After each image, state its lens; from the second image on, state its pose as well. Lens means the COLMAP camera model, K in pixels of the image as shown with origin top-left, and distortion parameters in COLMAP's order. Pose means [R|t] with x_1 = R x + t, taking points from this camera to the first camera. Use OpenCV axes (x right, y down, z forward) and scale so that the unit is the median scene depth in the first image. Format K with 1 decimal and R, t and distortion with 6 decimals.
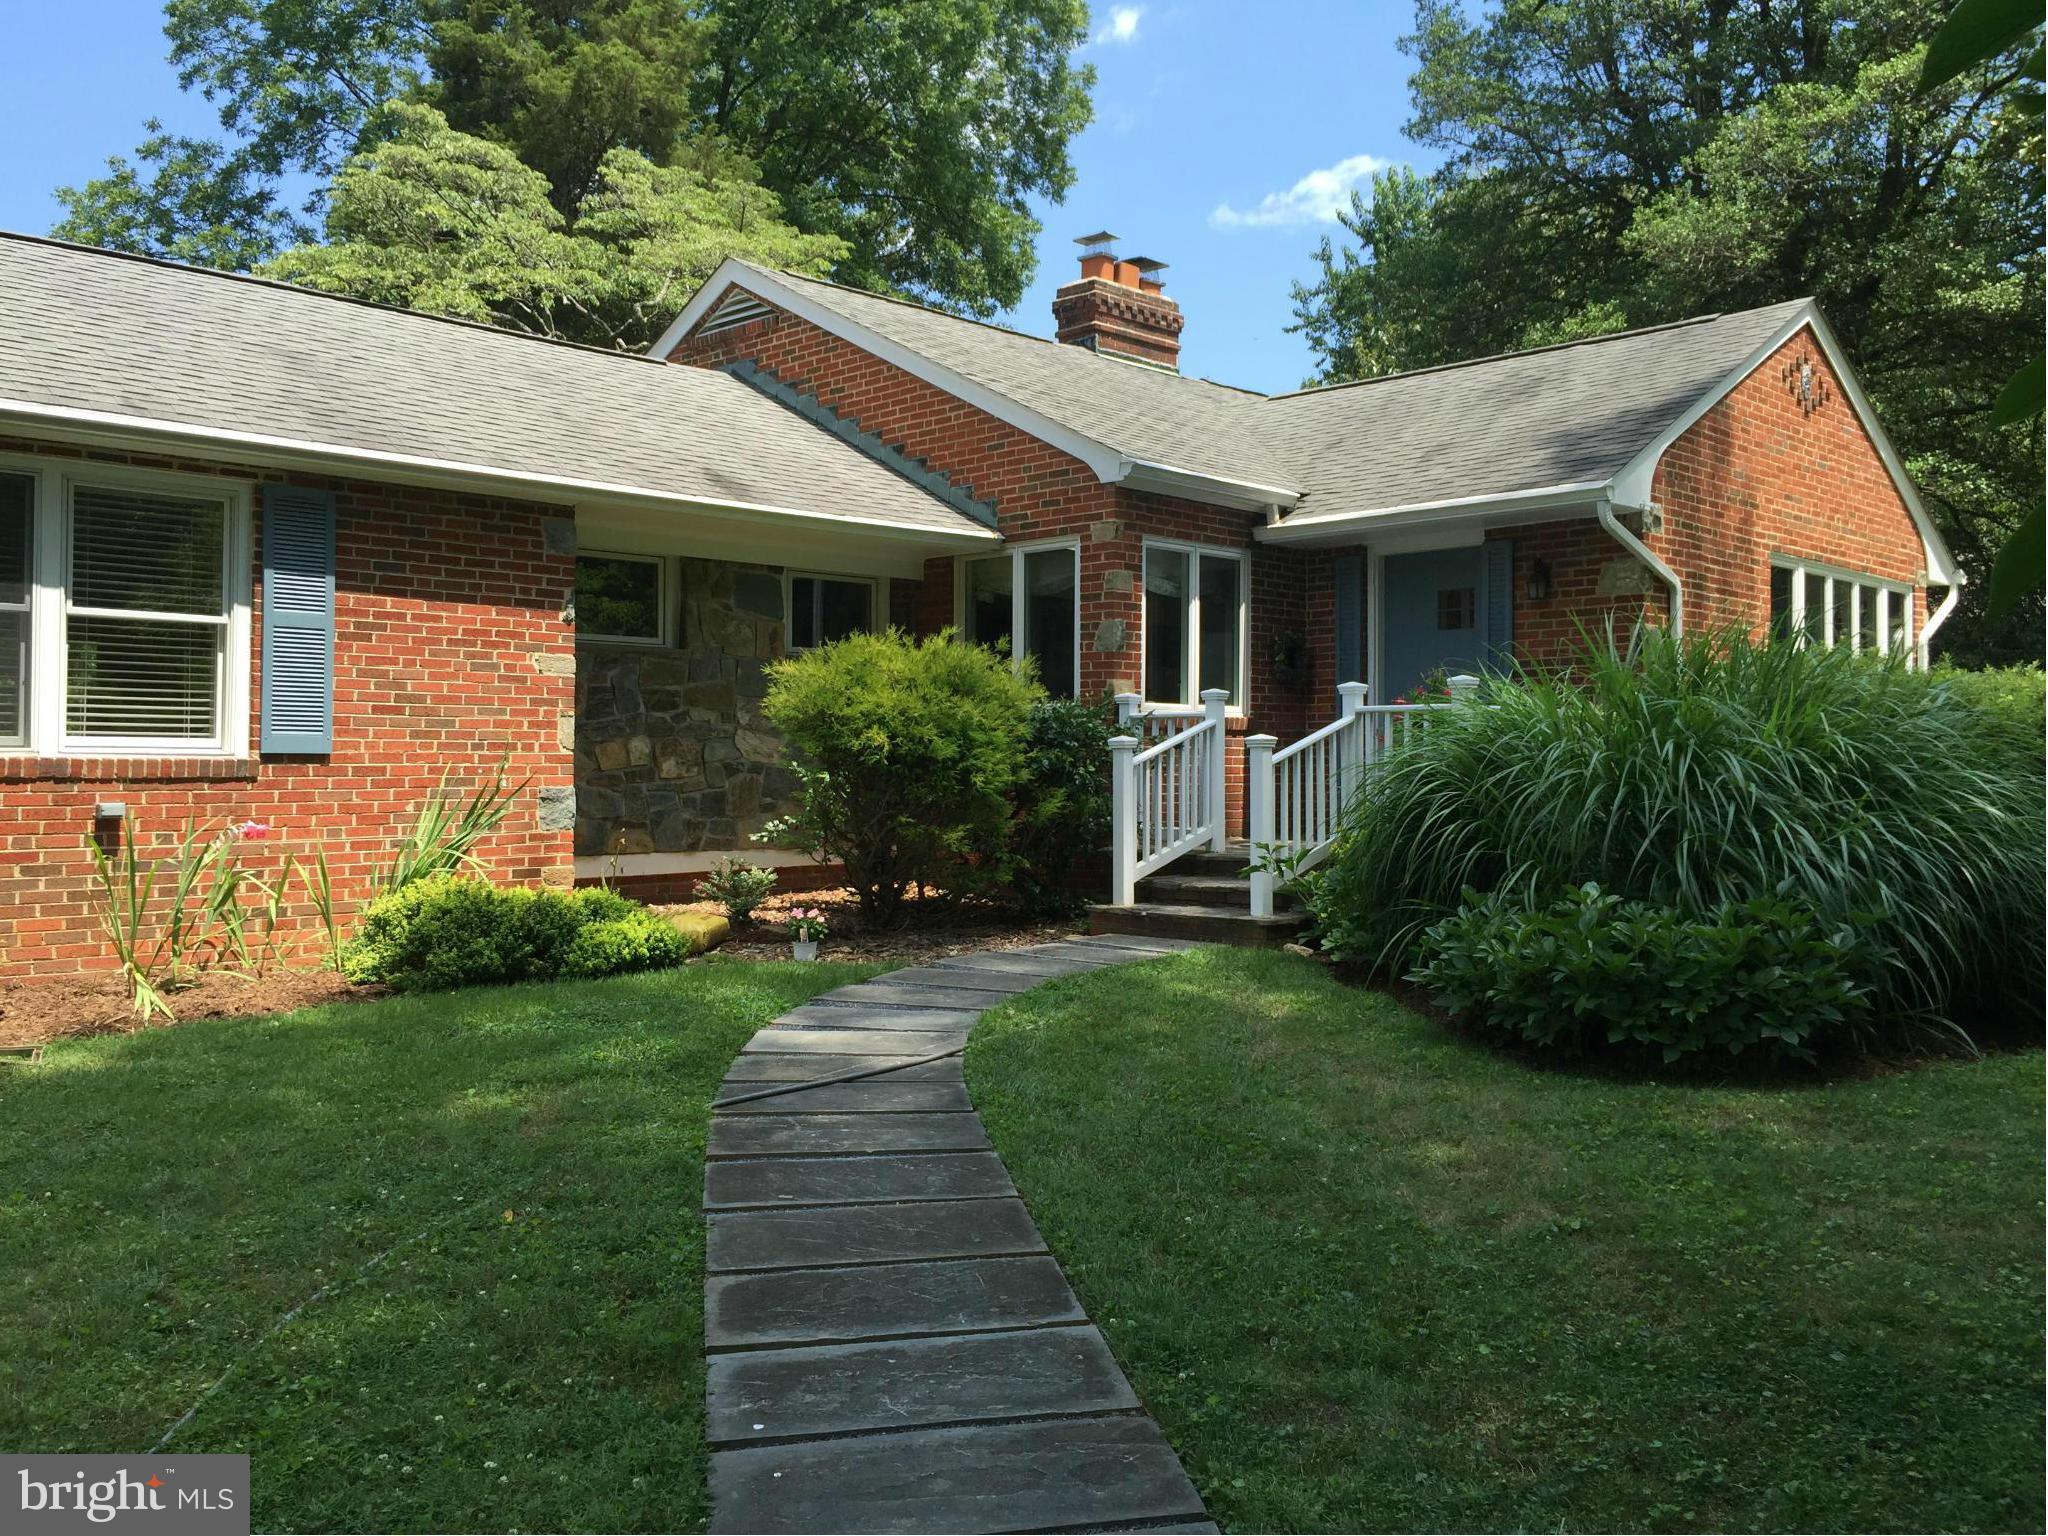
lens RADIAL K [[1715.8, 0, 1024.0], [0, 1715.8, 768.0], [0, 0, 1]] dist [0.007855, -0.007573]
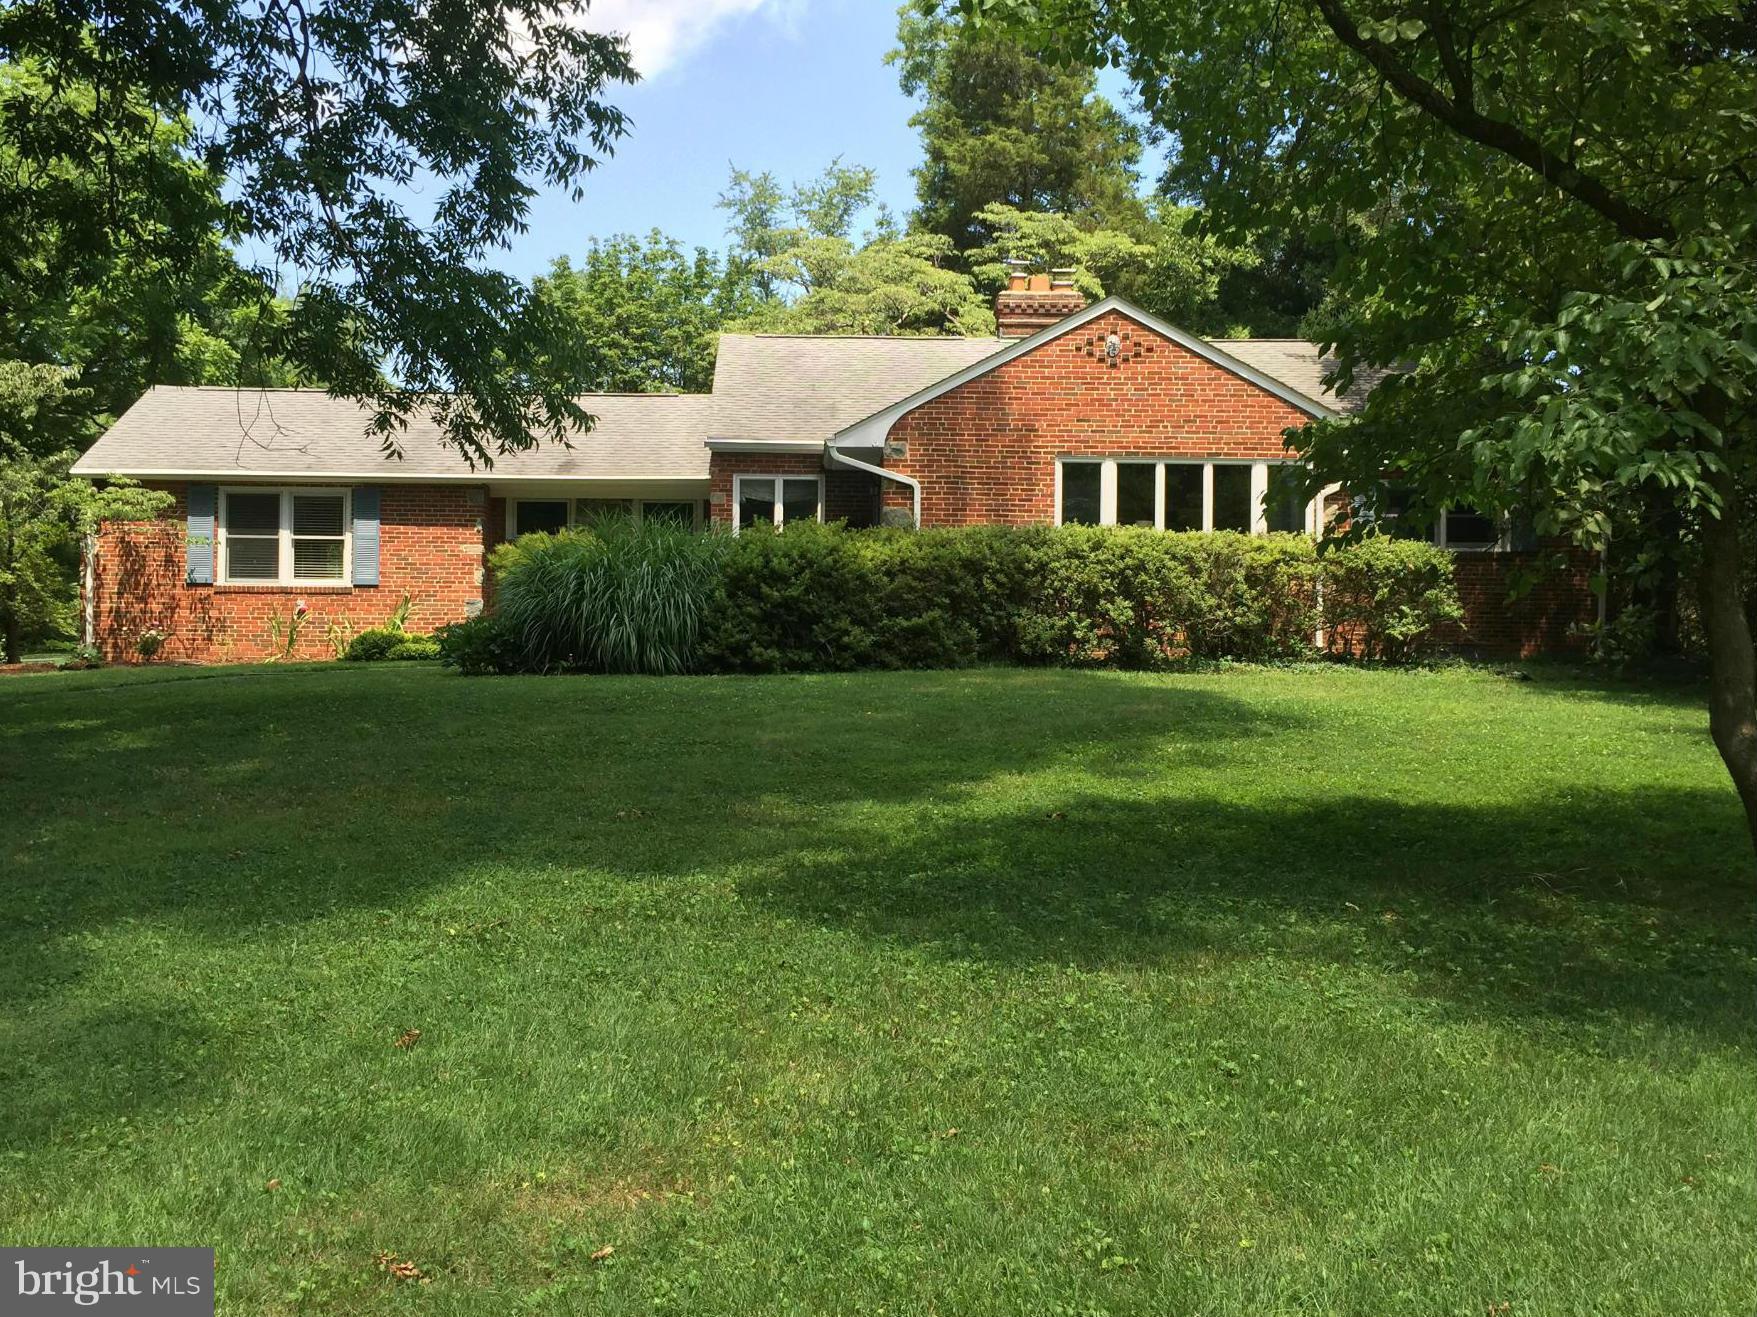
lens RADIAL K [[1472.0, 0, 878.5], [0, 1472.0, 658.5], [0, 0, 1]] dist [0.007855, -0.007573]
pose [[0.760357, 0.021504, -0.649149, 1.600424], [-0.003307, 0.999567, 0.029238, 0.035304], [0.649497, -0.020084, 0.760099, -0.253133]]
